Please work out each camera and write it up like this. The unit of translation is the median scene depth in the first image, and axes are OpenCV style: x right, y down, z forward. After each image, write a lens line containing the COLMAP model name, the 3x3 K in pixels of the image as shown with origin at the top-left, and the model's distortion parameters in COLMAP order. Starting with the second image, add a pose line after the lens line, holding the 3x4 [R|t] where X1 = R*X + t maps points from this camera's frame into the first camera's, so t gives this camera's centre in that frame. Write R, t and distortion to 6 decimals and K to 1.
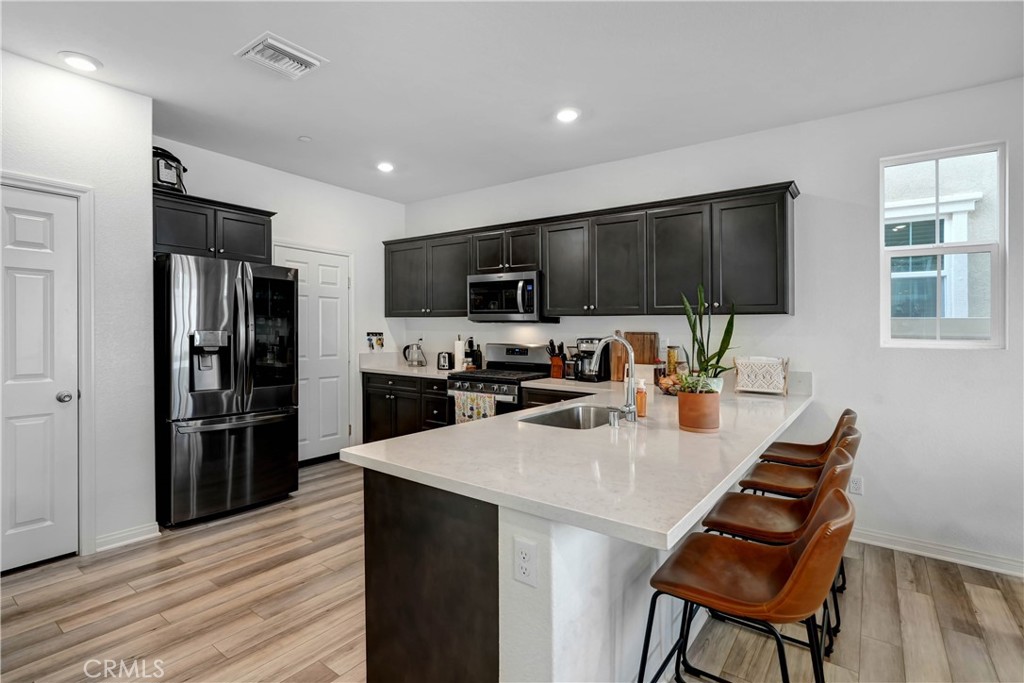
lens RADIAL K [[497.3, 0, 500.6], [0, 497.3, 327.1], [0, 0, 1]] dist [-0.002430, 0.001046]
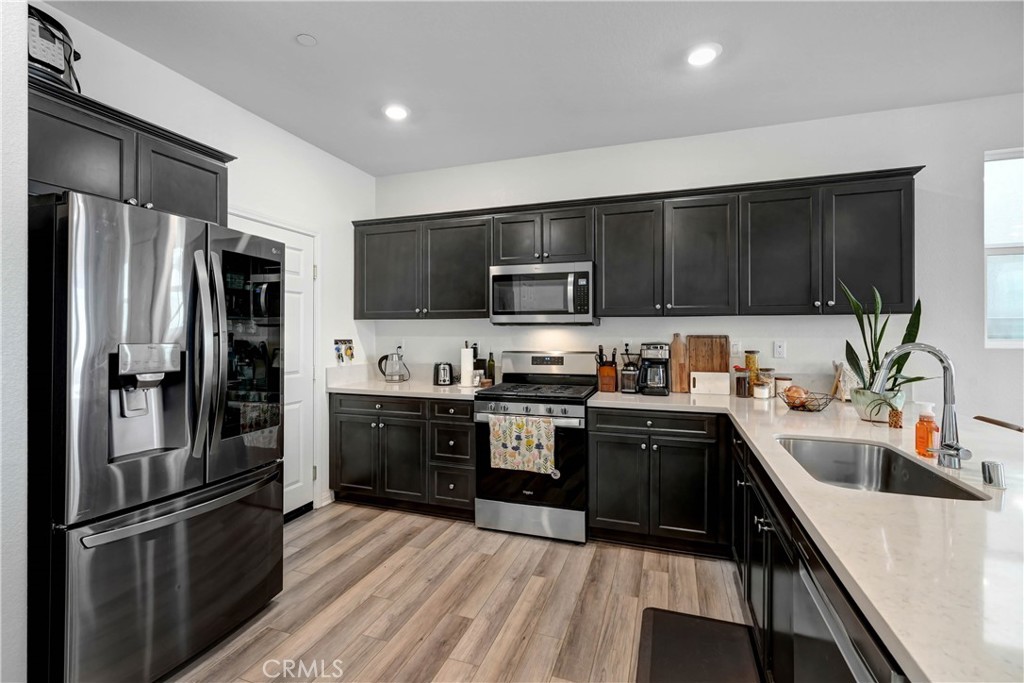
lens RADIAL K [[460.6, 0, 505.8], [0, 460.6, 323.8], [0, 0, 1]] dist [-0.004244, 0.000337]
pose [[0.955998, -0.005560, 0.293320, -0.289135], [0.009215, 0.999896, -0.011078, -0.003994], [-0.293228, 0.013294, 0.955950, 0.330096]]
